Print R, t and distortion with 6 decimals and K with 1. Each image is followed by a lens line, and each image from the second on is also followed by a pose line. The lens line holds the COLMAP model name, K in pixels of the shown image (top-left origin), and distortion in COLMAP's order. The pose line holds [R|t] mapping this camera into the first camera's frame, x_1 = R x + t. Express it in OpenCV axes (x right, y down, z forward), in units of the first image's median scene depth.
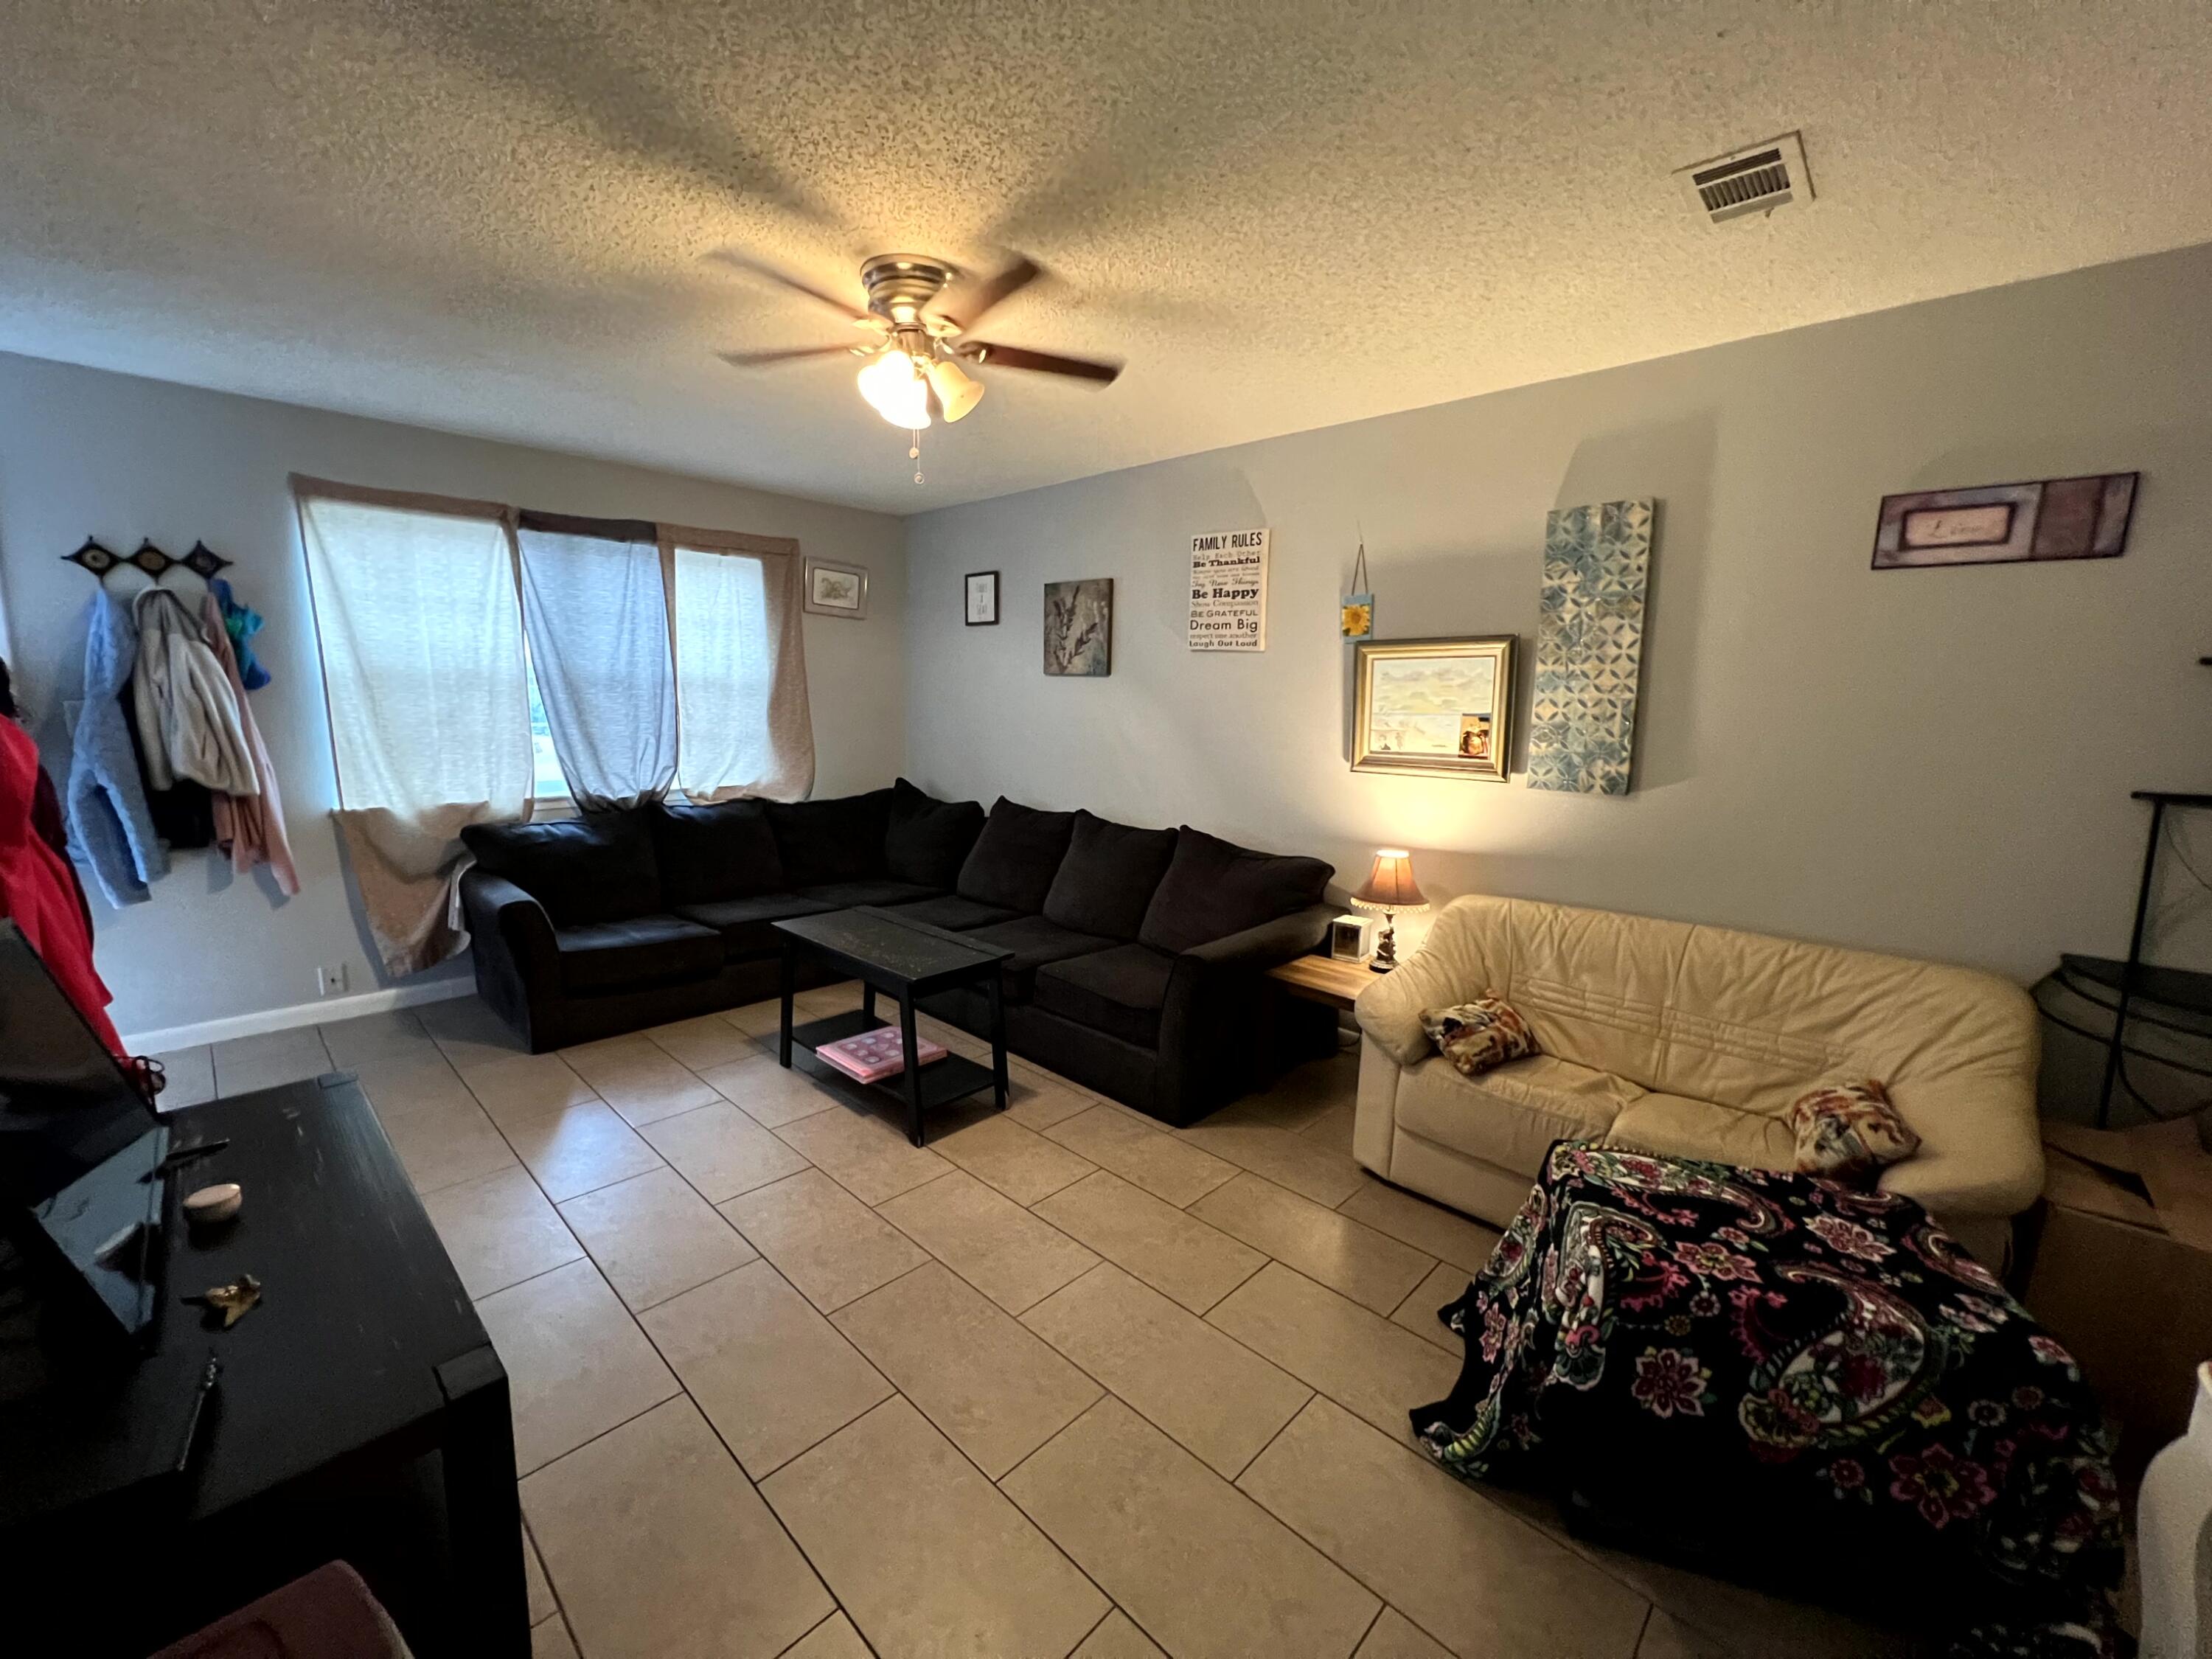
lens RADIAL K [[895.1, 0, 1102.3], [0, 895.1, 829.1], [0, 0, 1]] dist [-0.002777, 0.001232]
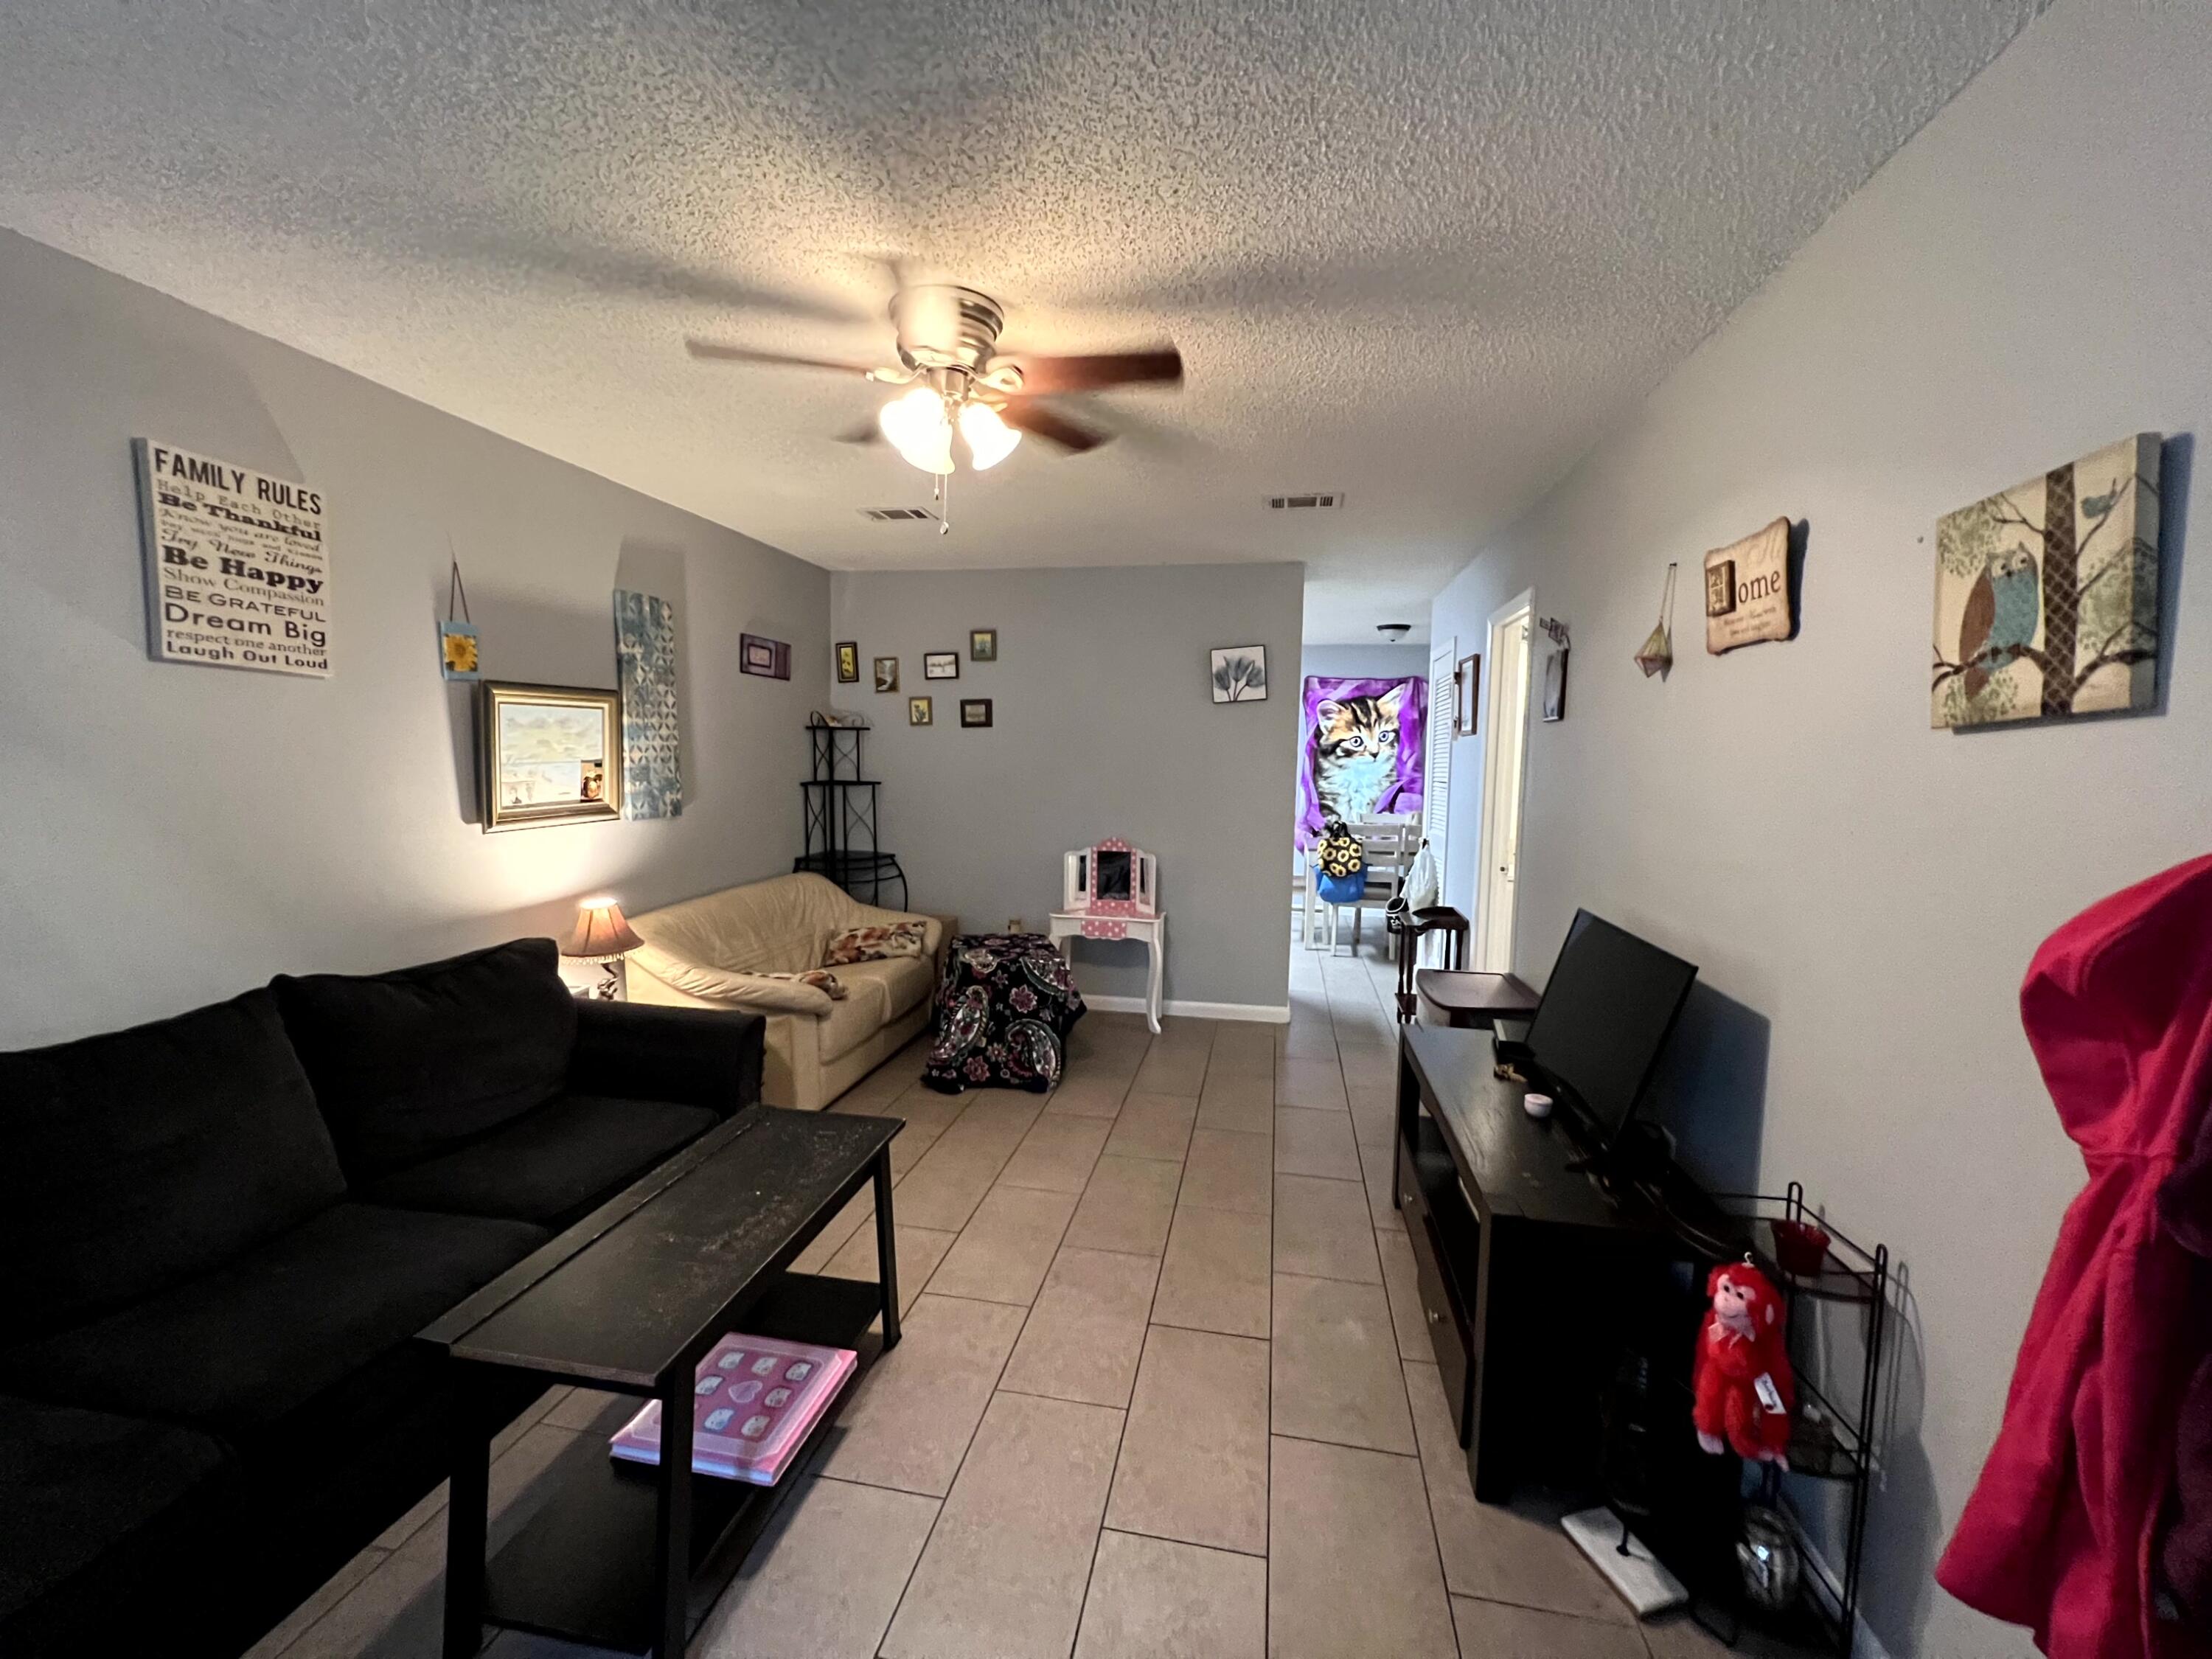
lens RADIAL K [[895.1, 0, 1111.6], [0, 895.1, 830.7], [0, 0, 1]] dist [-0.002777, 0.001232]
pose [[-0.552167, -0.103223, 0.827319, -0.929321], [0.097260, 0.977556, 0.186880, -0.209585], [-0.828041, 0.183654, -0.529735, 1.203141]]
